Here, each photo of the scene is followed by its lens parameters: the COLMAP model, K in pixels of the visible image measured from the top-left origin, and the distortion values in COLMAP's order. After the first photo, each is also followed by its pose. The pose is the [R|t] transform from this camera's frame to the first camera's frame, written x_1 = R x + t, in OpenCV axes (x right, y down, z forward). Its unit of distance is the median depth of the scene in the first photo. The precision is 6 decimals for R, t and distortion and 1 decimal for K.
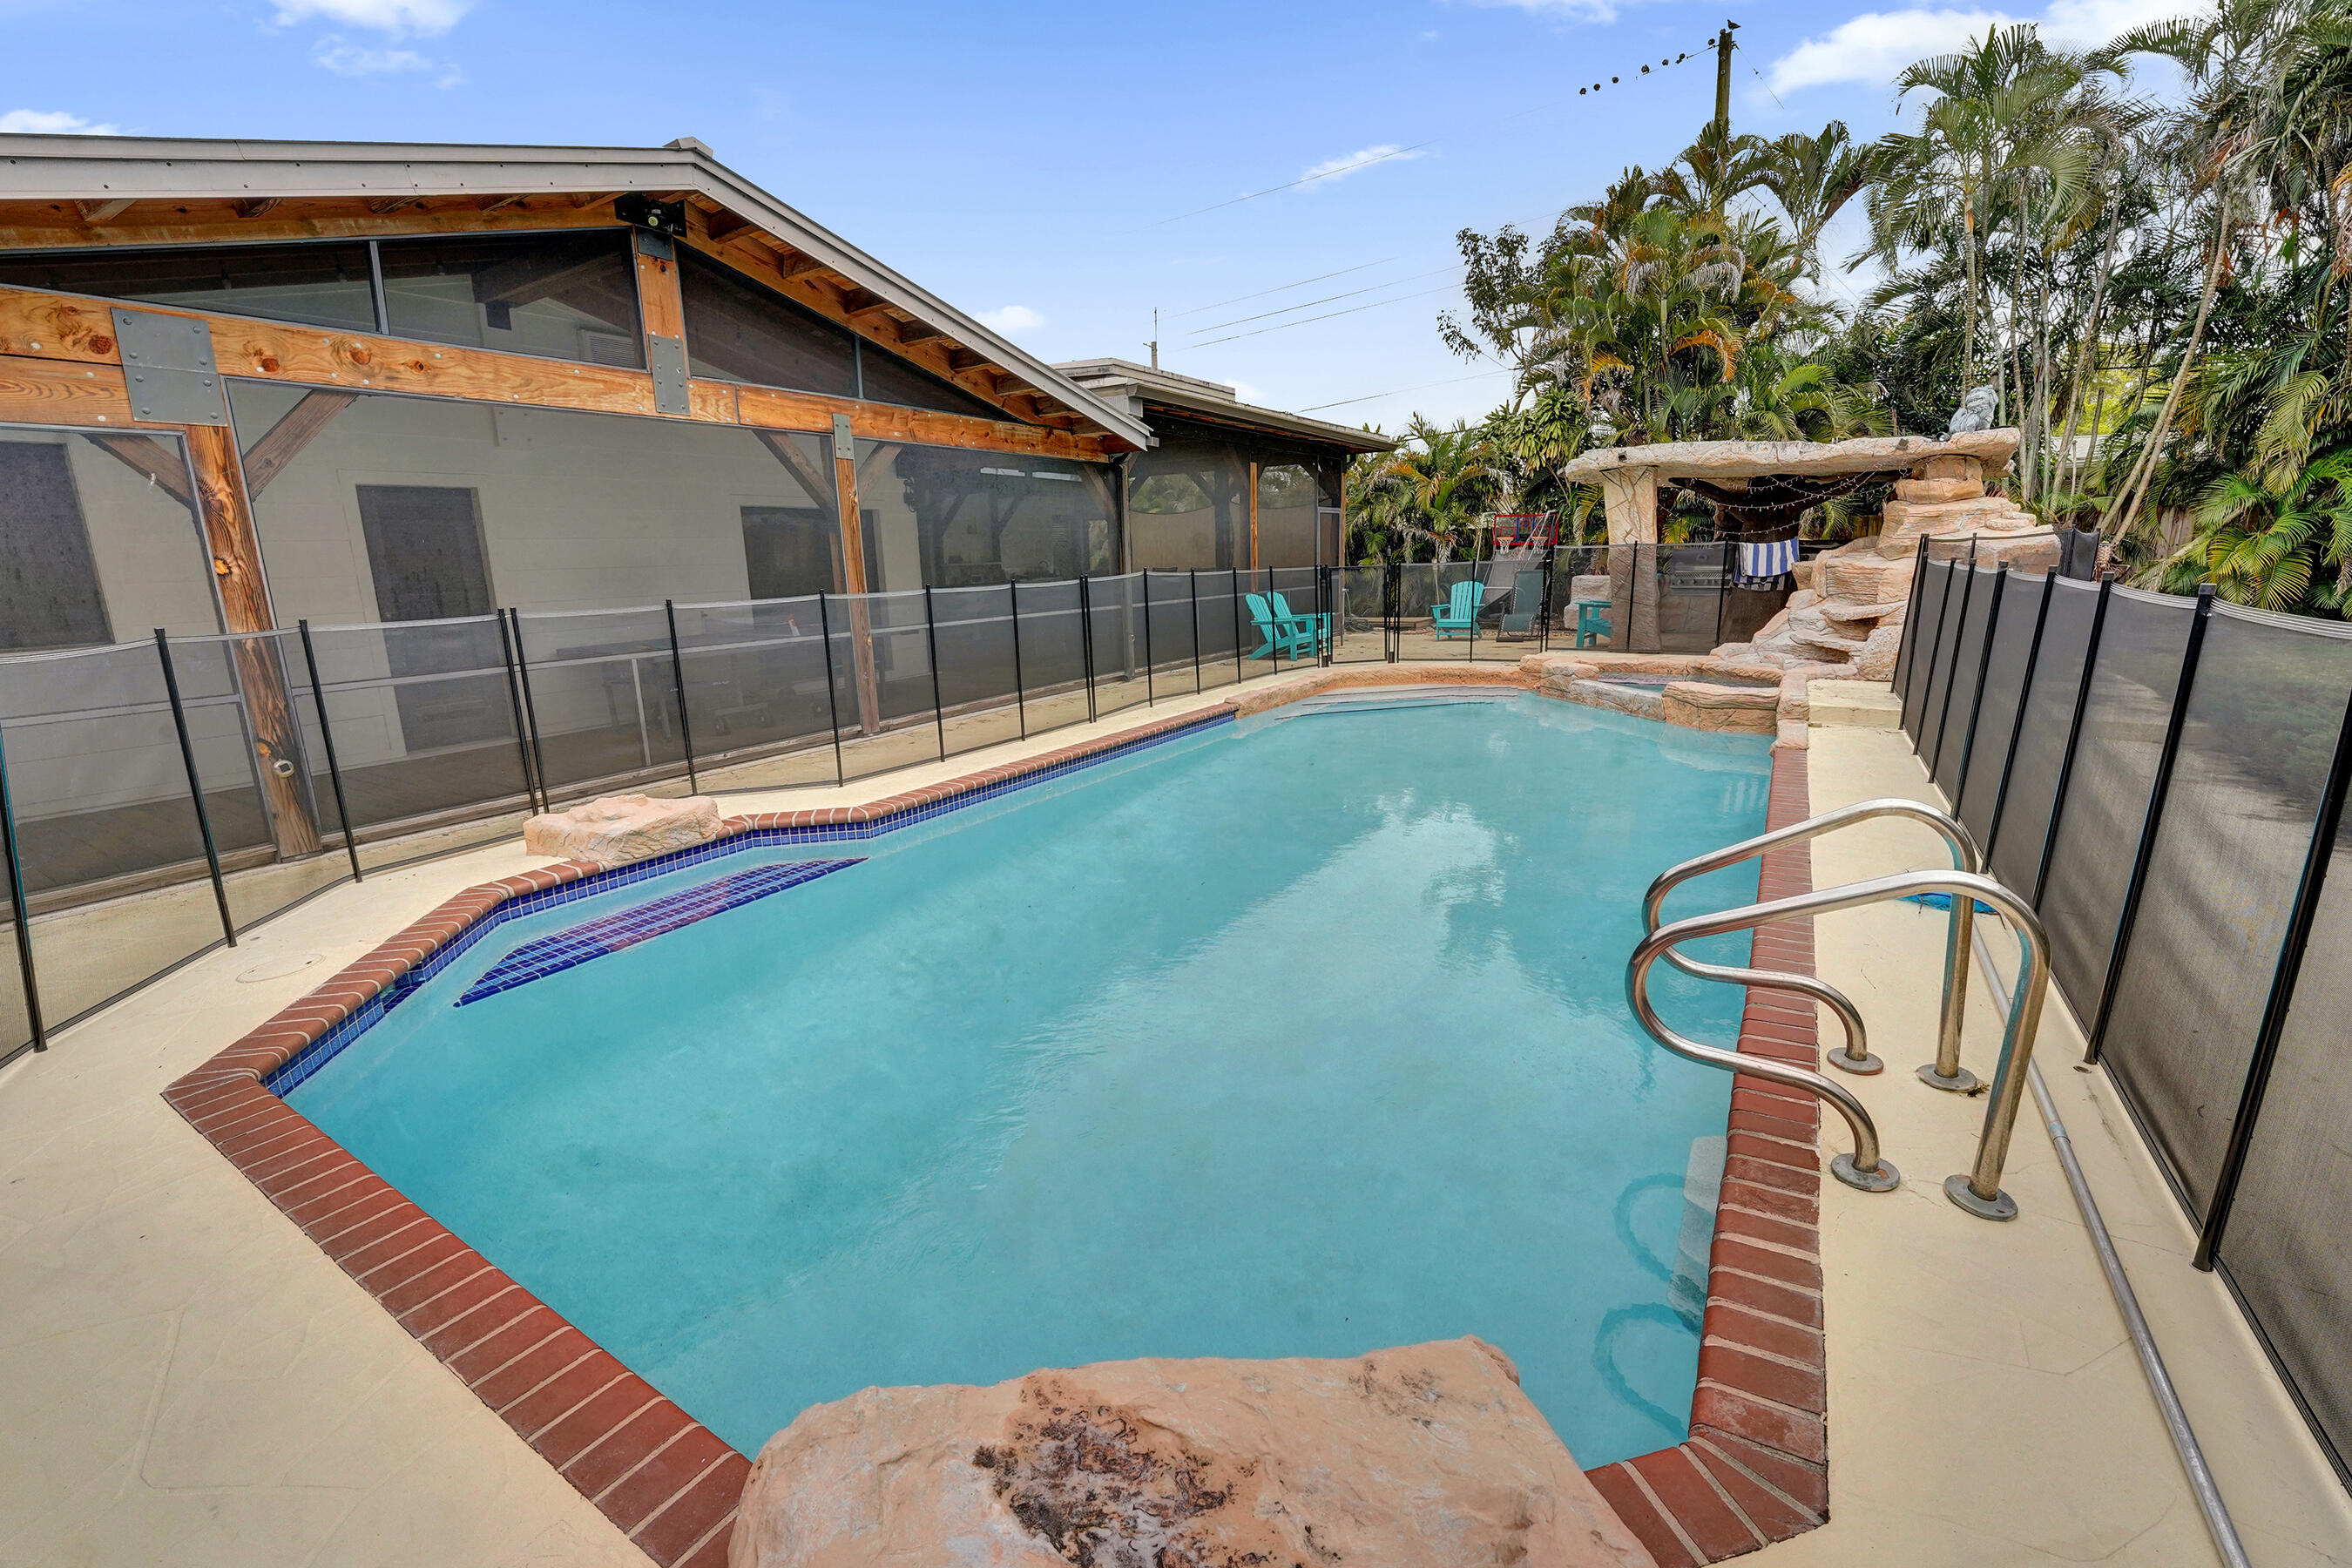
lens RADIAL K [[983.5, 0, 1168.4], [0, 983.5, 760.9], [0, 0, 1]] dist [-0.023863, 0.001841]
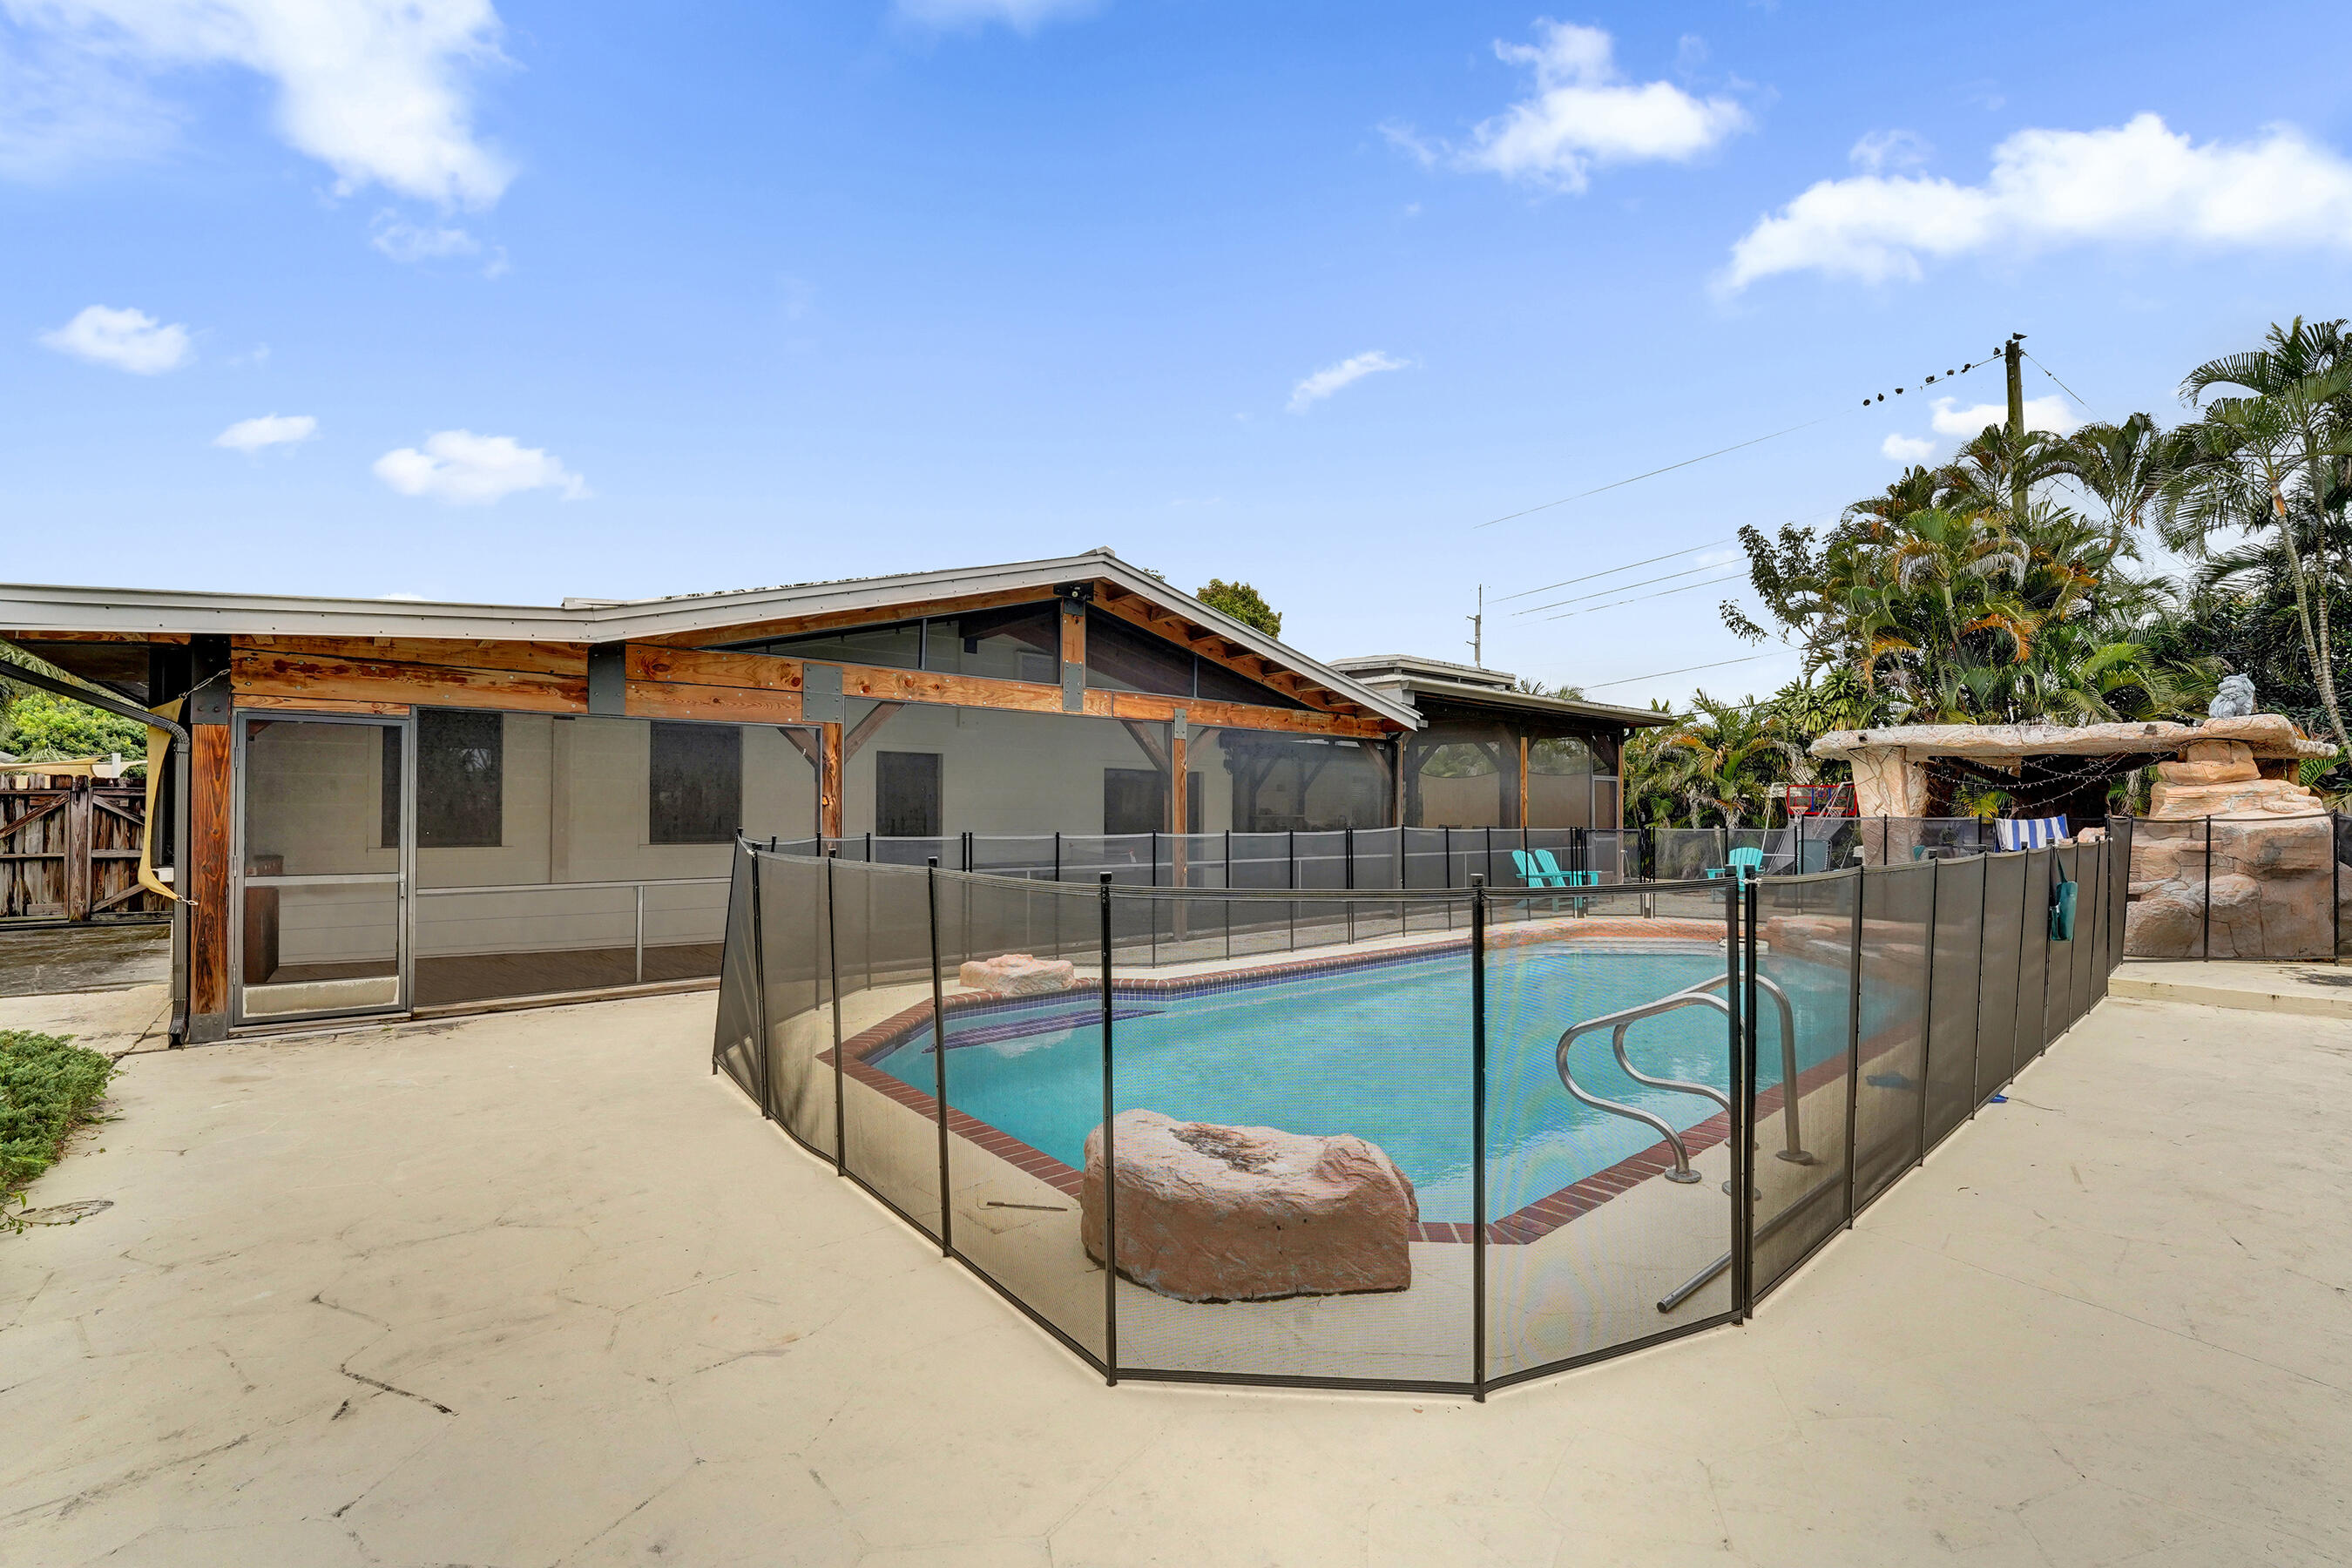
lens RADIAL K [[983.5, 0, 1194.4], [0, 983.5, 786.0], [0, 0, 1]] dist [-0.023863, 0.001841]
pose [[0.954929, 0.023828, -0.295876, 0.081680], [-0.090515, 0.972674, -0.213802, 0.042147], [0.282696, 0.230947, 0.930992, -0.219854]]
